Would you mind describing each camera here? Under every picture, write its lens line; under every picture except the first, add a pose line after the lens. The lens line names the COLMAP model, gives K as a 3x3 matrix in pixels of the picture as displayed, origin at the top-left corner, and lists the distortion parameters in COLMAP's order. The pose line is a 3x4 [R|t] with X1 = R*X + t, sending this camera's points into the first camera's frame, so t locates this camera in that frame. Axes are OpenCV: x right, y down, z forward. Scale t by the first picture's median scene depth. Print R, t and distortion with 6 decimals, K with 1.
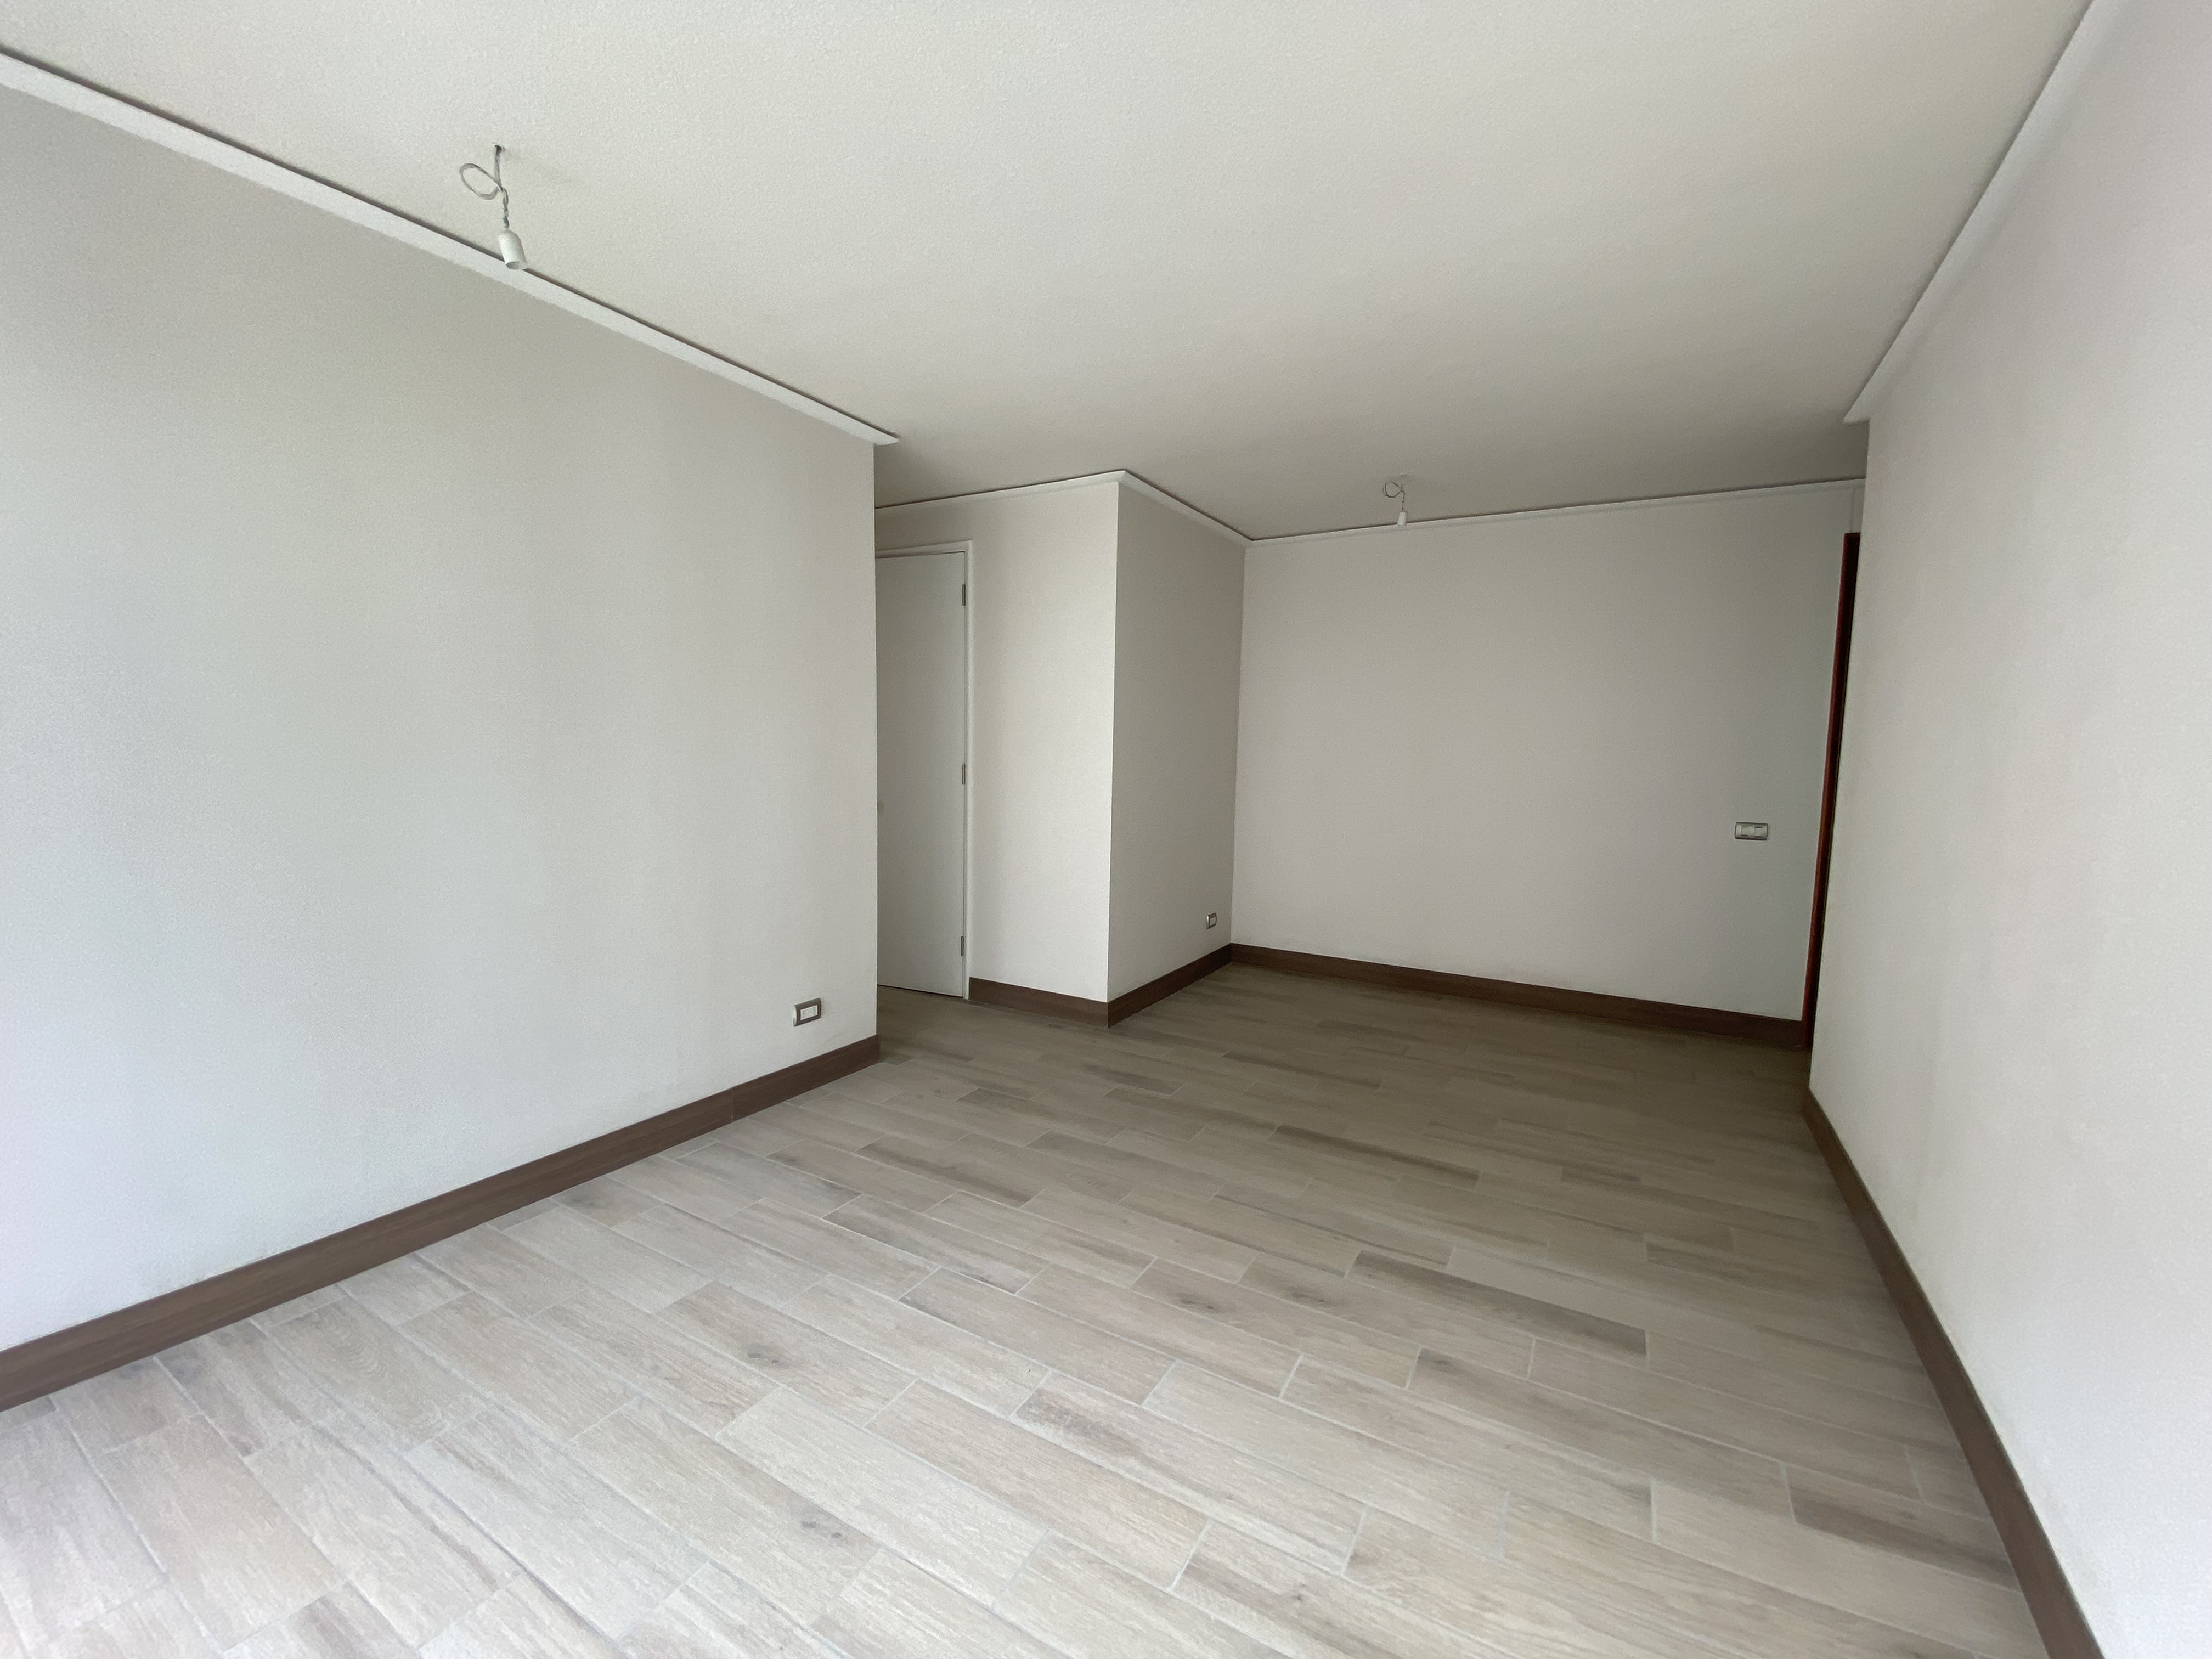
lens RADIAL K [[902.5, 0, 1106.0], [0, 902.5, 829.5], [0, 0, 1]] dist [-0.000188, -0.000208]
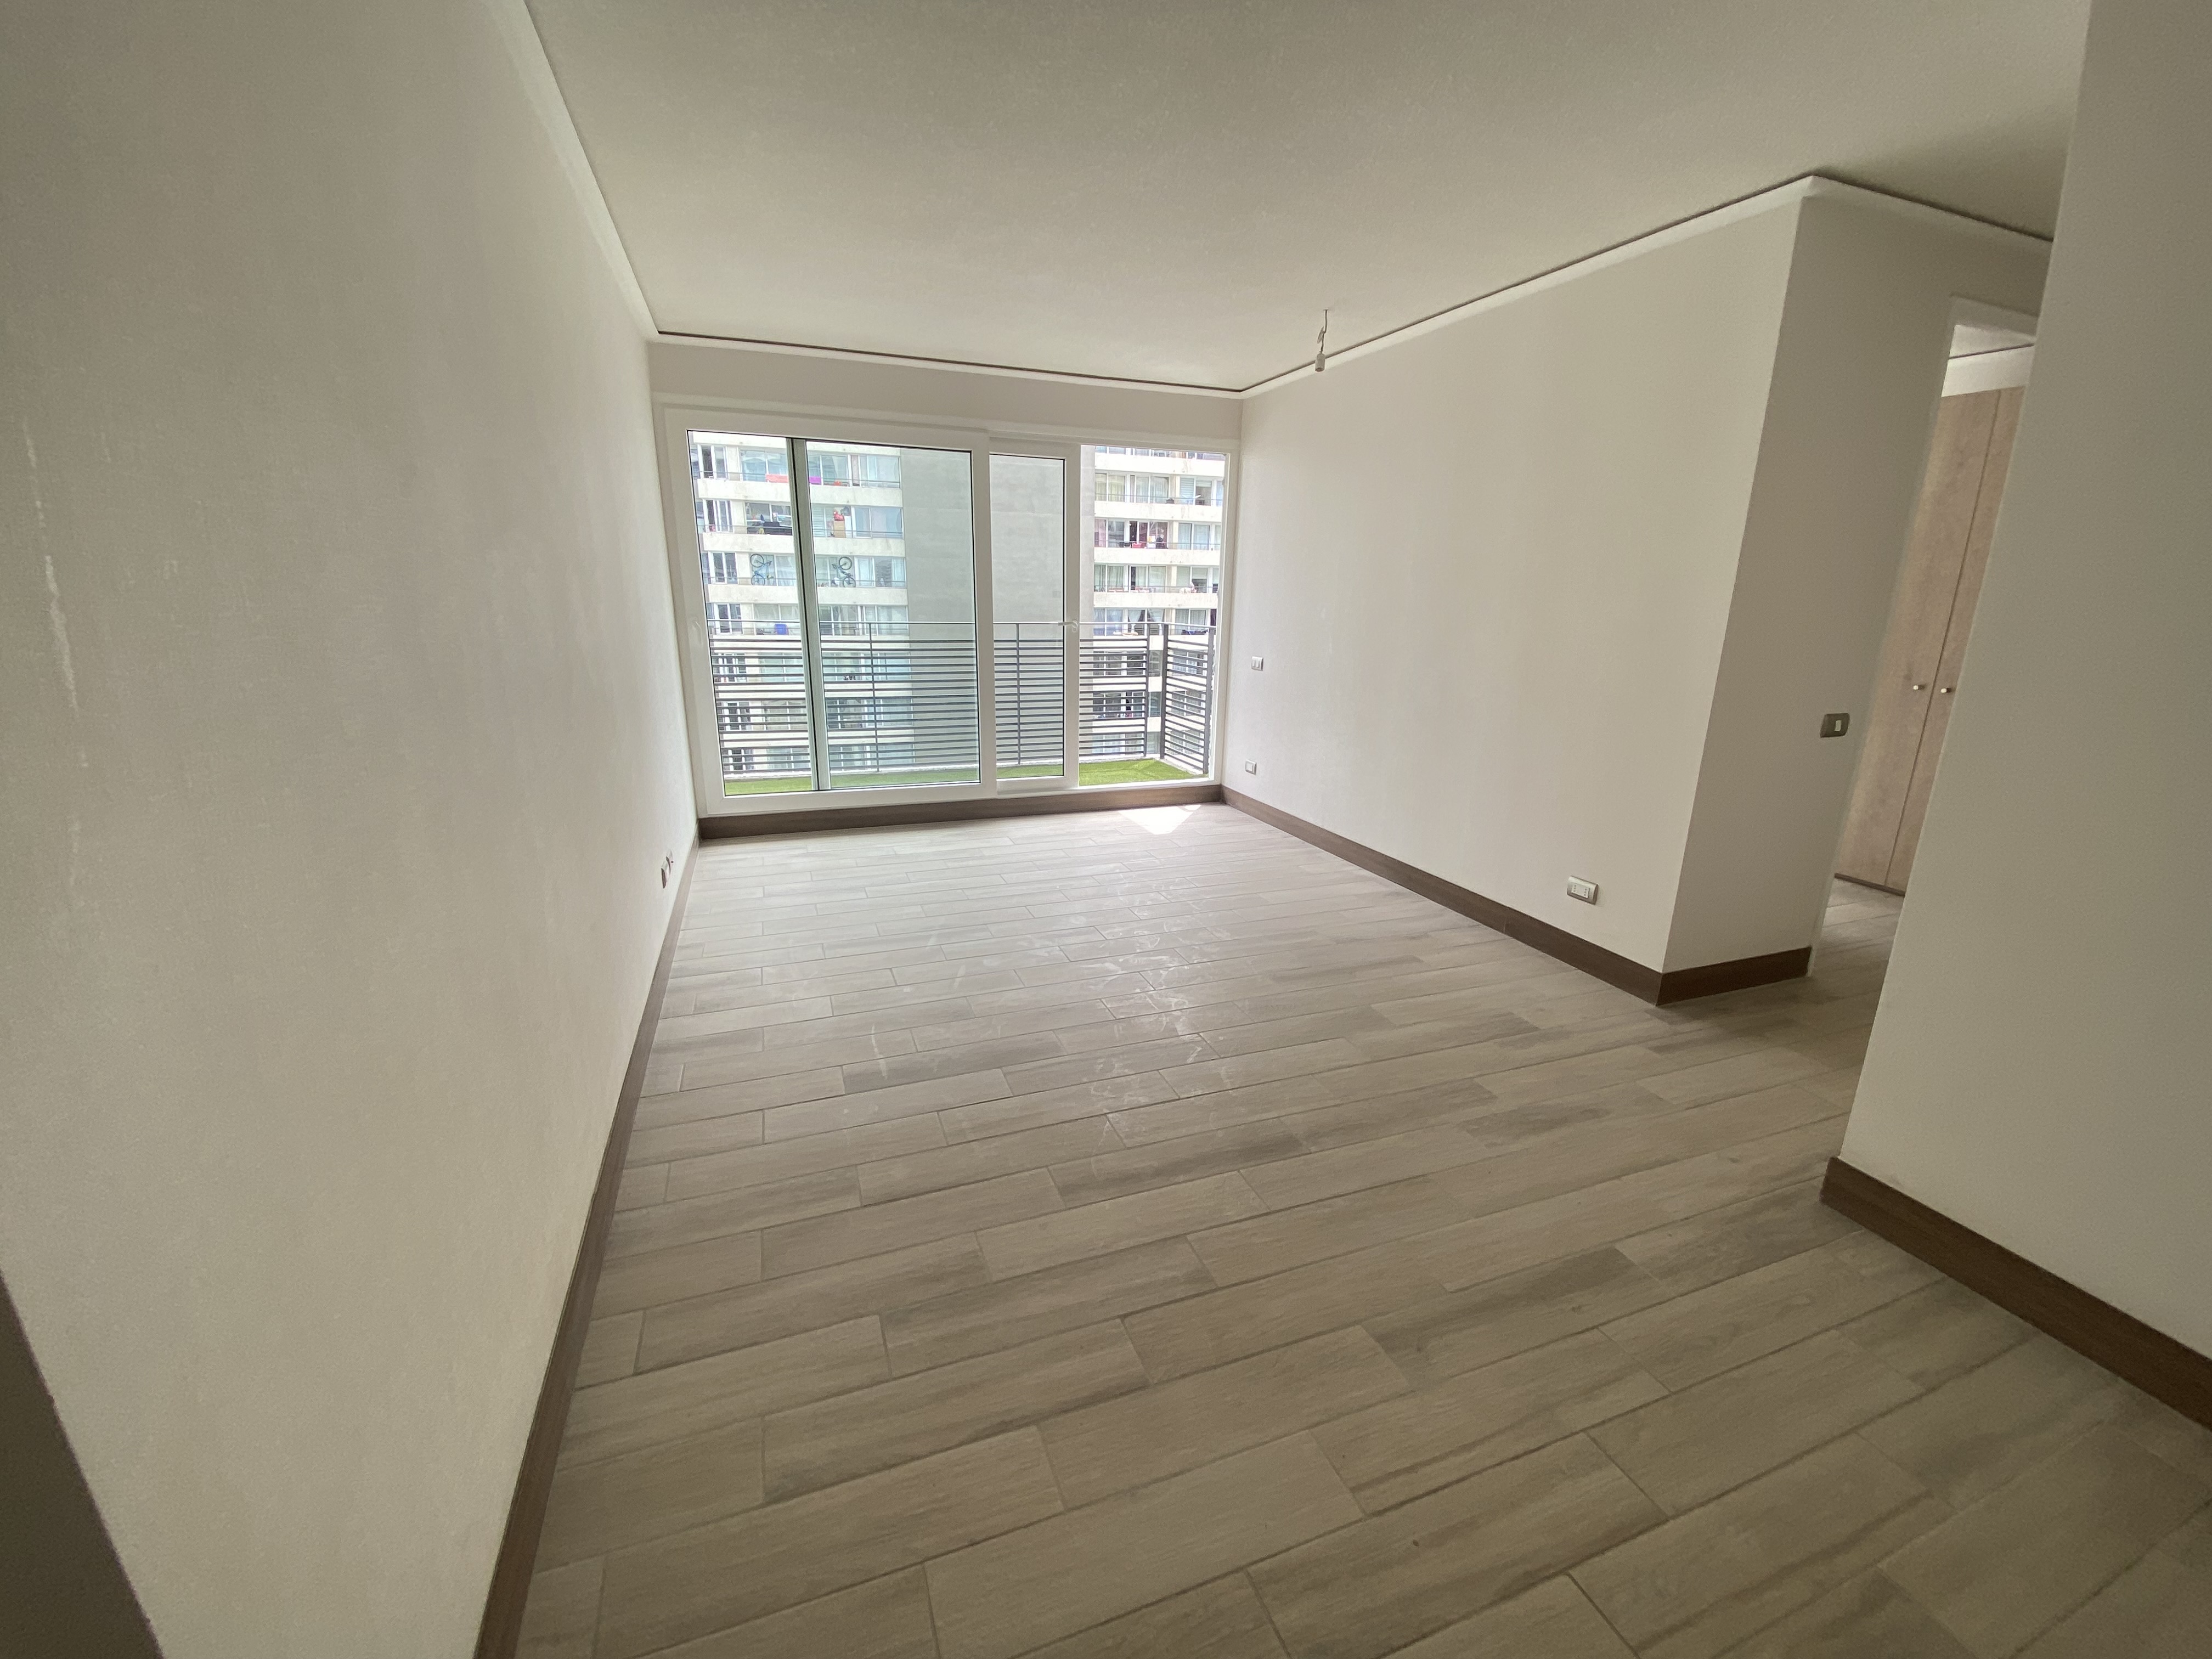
lens RADIAL K [[902.5, 0, 1106.0], [0, 902.5, 829.5], [0, 0, 1]] dist [-0.000188, -0.000208]
pose [[-0.637466, 0.161859, -0.753285, 0.827452], [-0.113753, 0.947199, 0.299790, -0.117112], [0.762035, 0.276794, -0.585395, 1.268345]]
